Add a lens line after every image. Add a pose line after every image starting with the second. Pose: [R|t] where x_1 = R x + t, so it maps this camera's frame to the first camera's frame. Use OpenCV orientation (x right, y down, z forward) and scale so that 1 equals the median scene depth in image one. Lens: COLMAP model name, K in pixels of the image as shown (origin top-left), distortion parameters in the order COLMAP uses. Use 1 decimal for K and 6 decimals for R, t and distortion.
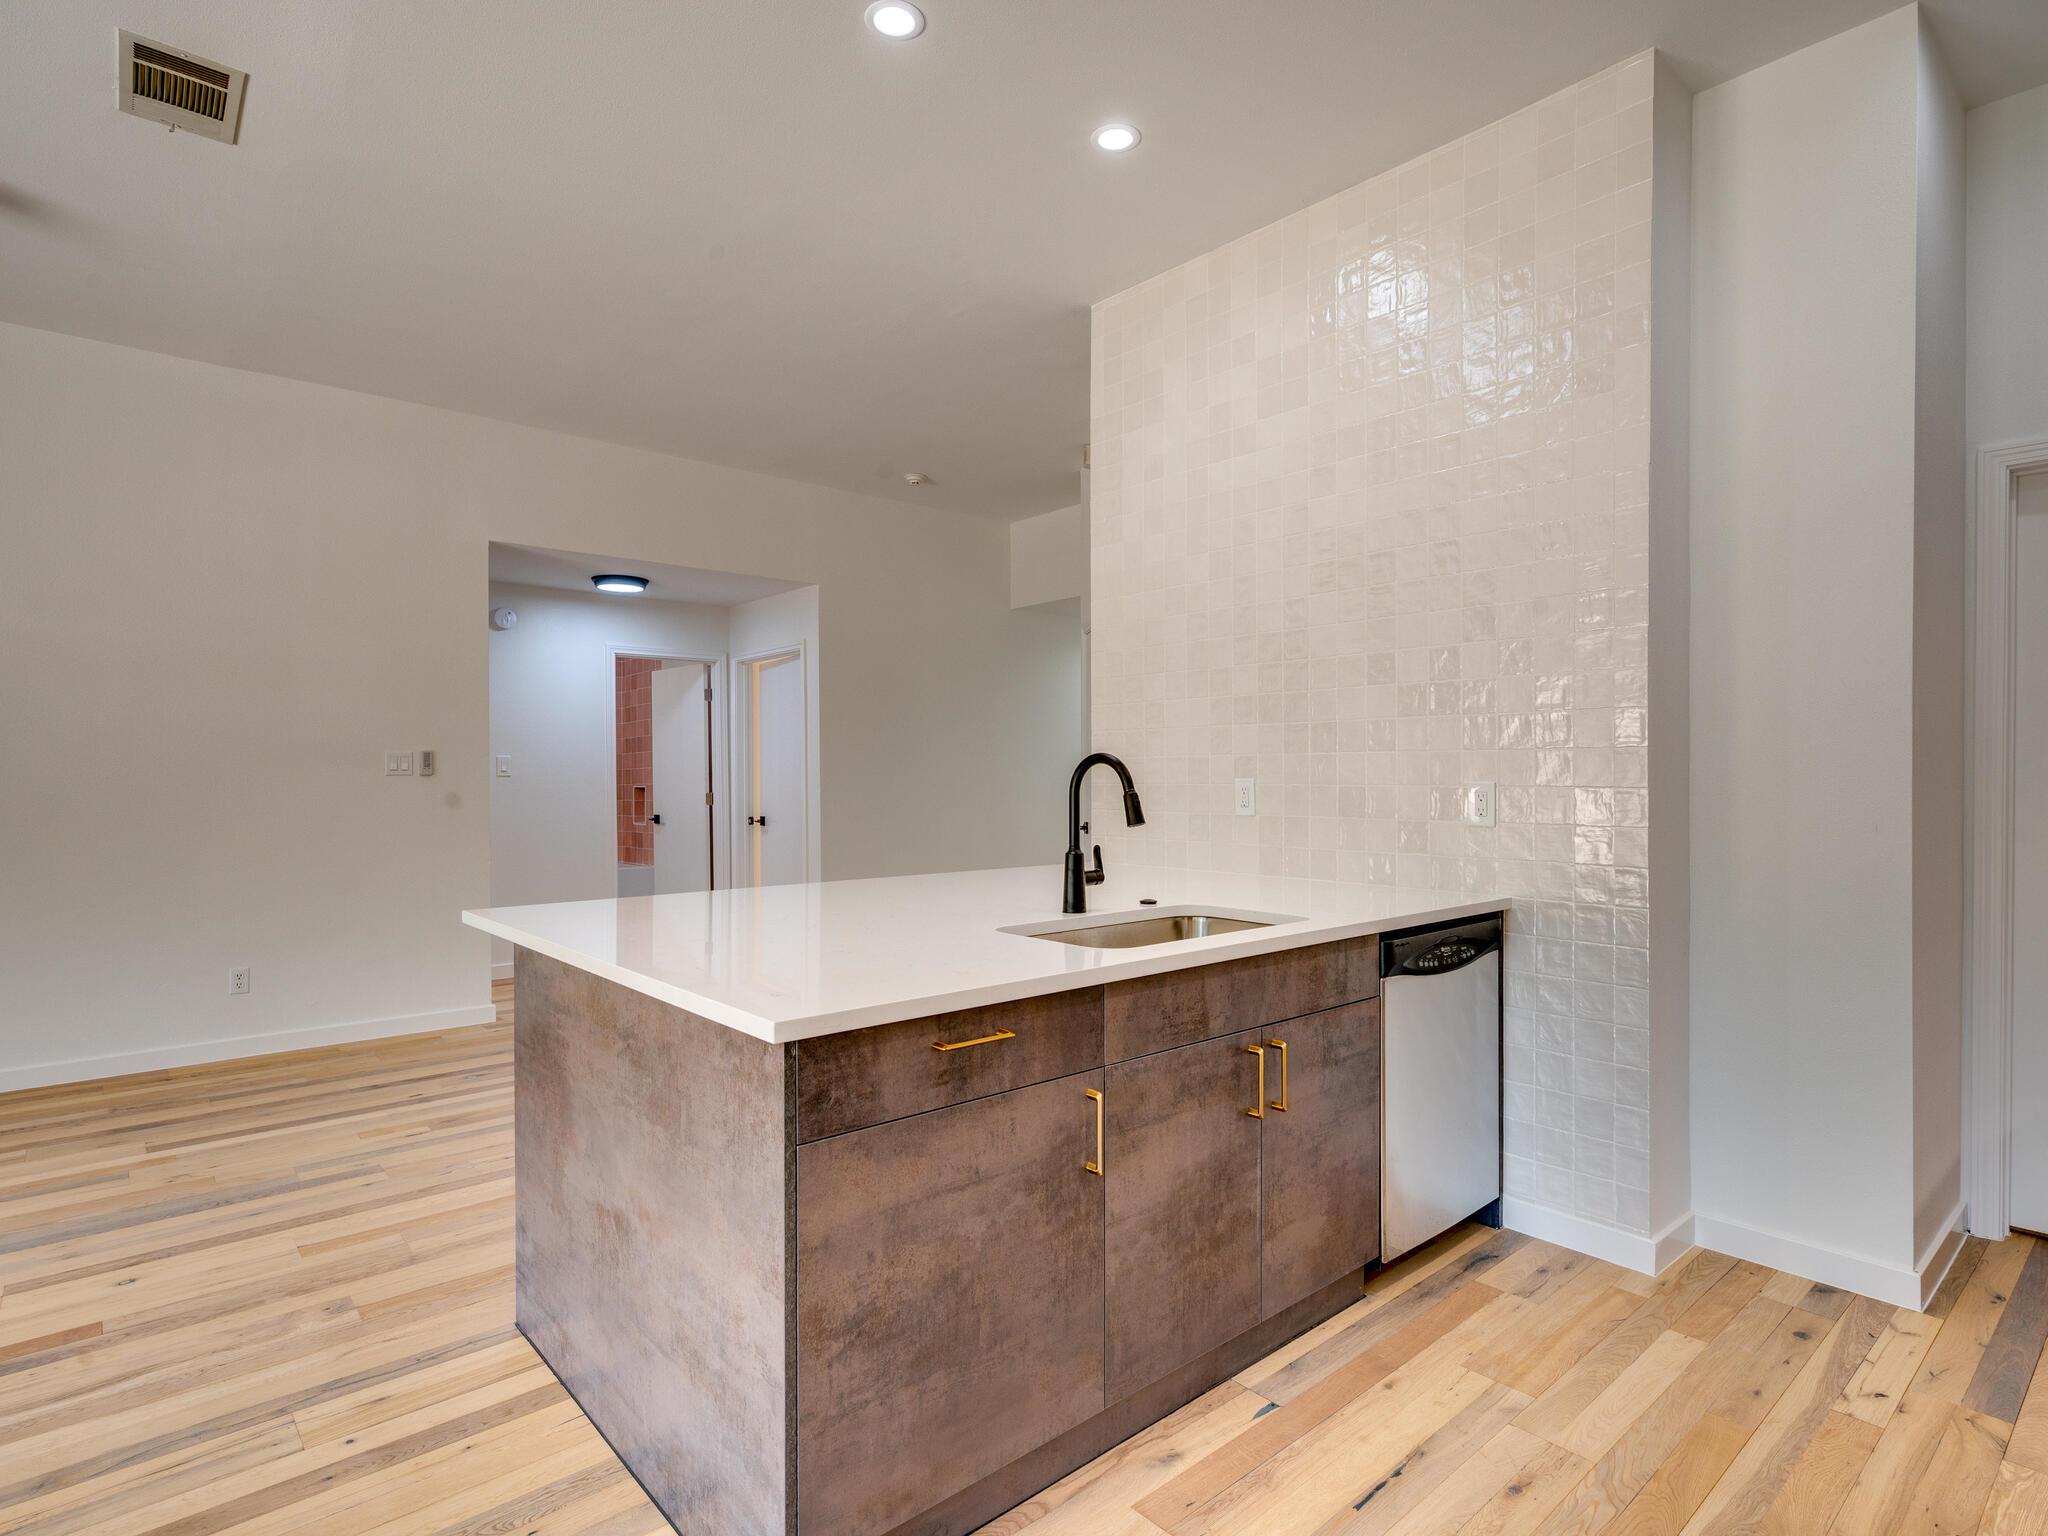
lens RADIAL K [[1065.1, 0, 1024.0], [0, 1065.1, 768.0], [0, 0, 1]] dist [-0.000032, -0.000231]
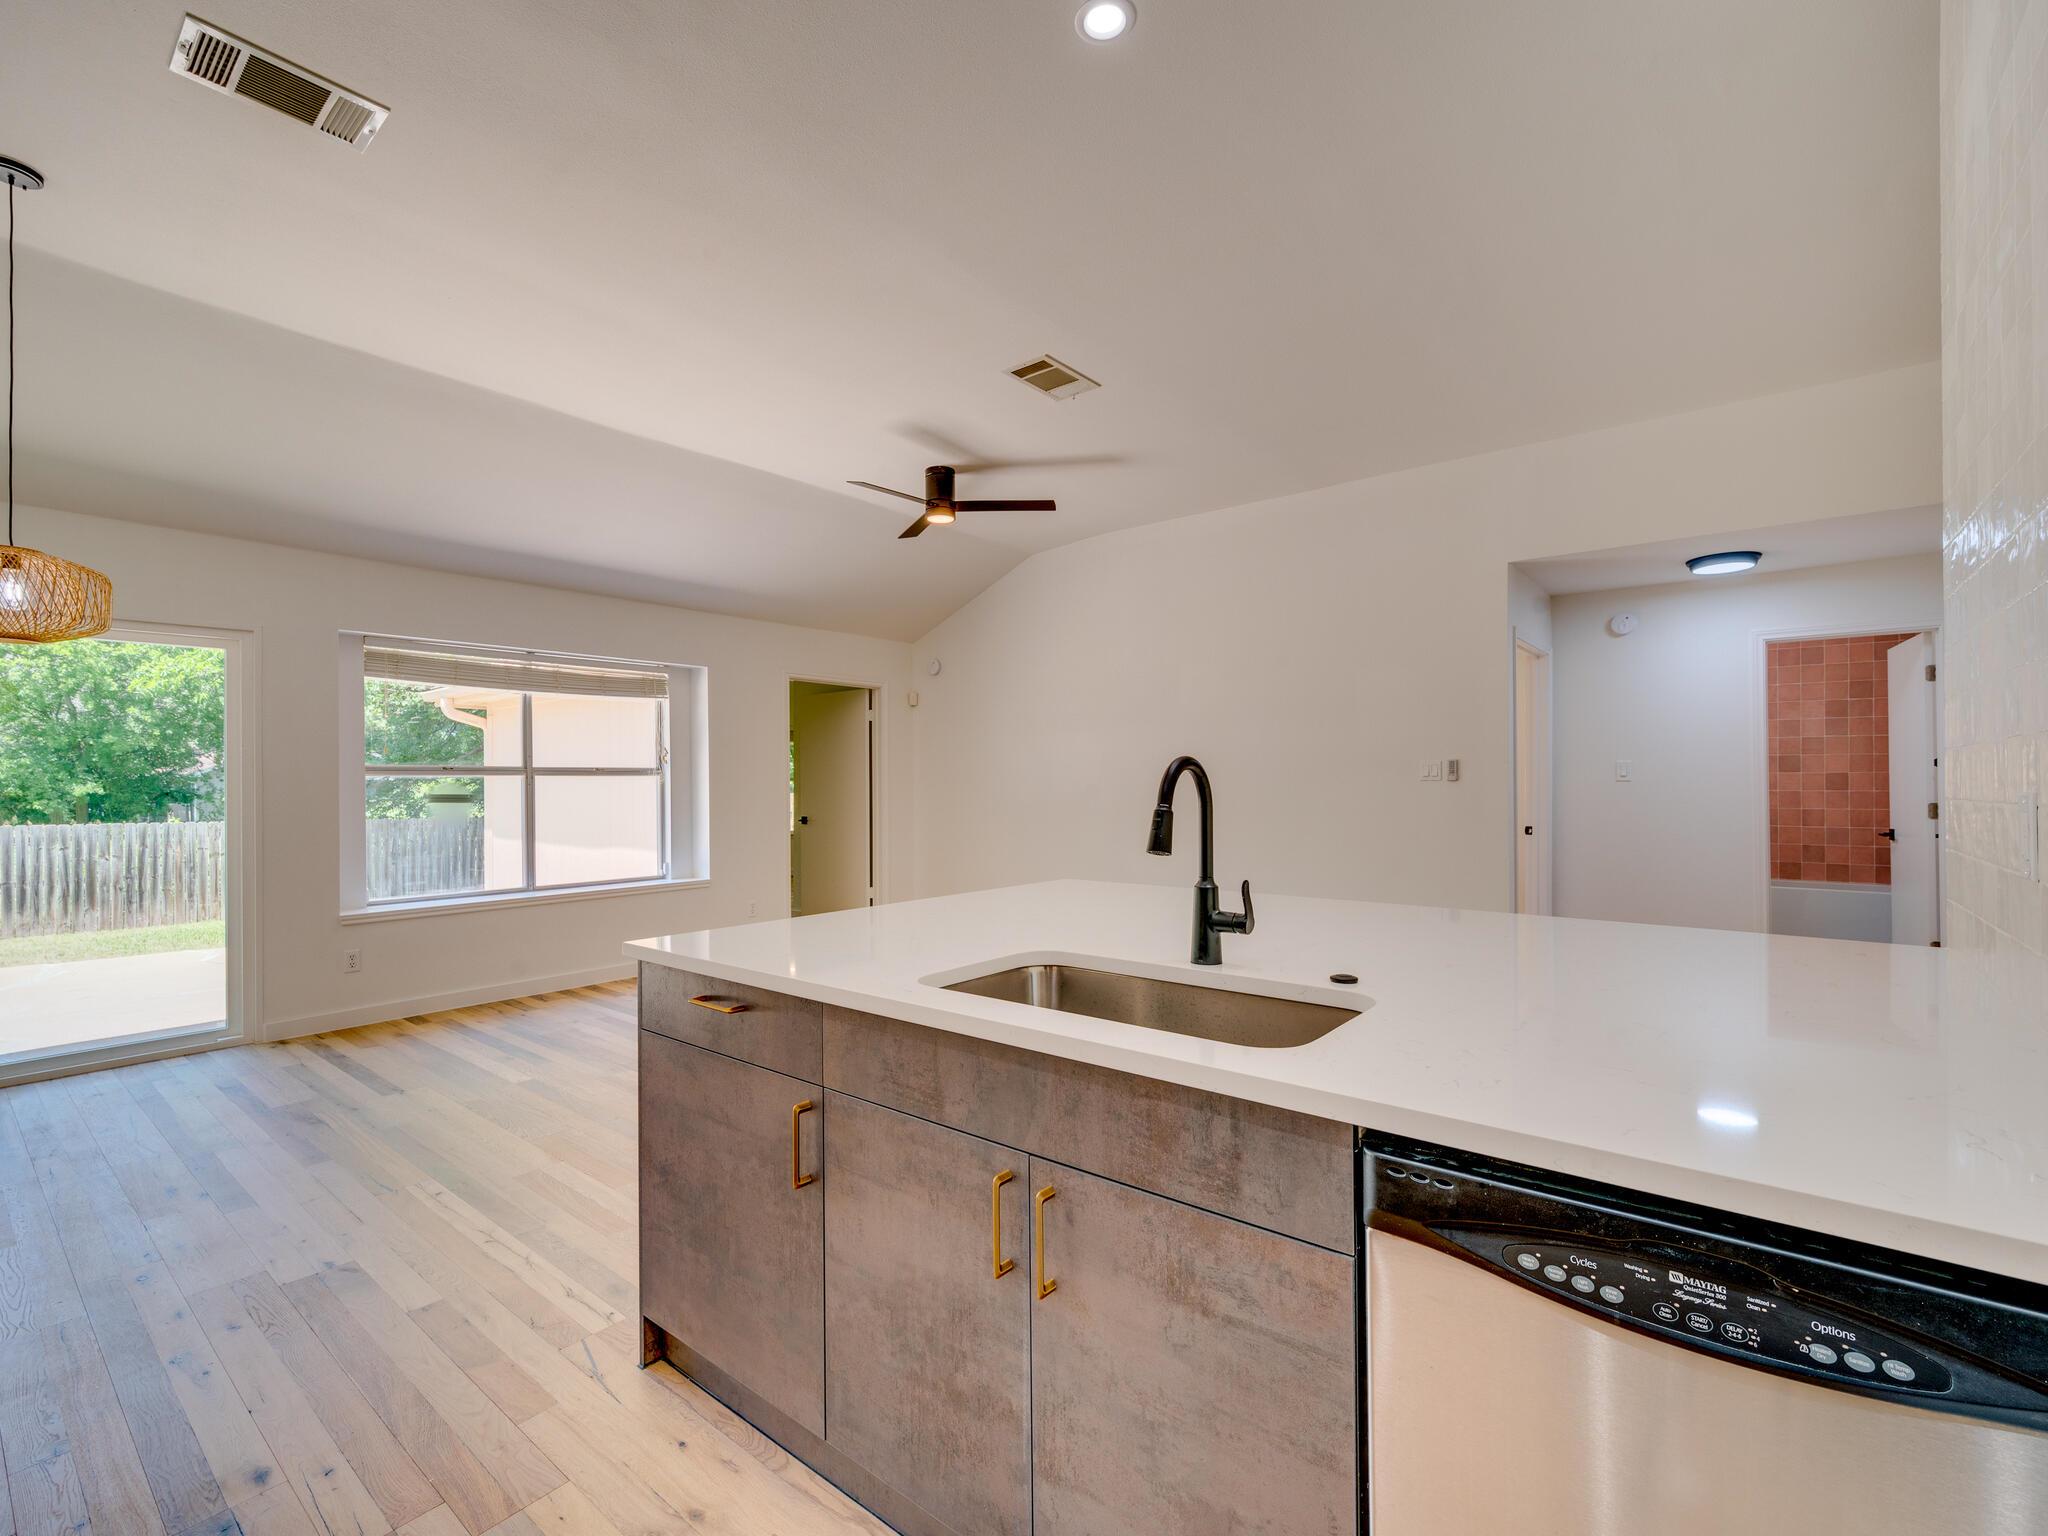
lens RADIAL K [[925.6, 0, 1029.5], [0, 925.6, 774.0], [0, 0, 1]] dist [-0.001521, -0.000509]
pose [[0.172413, -0.006400, -0.985004, 0.814412], [0.009250, 0.999945, -0.004878, 0.000887], [0.984981, -0.008270, 0.172463, 0.903199]]
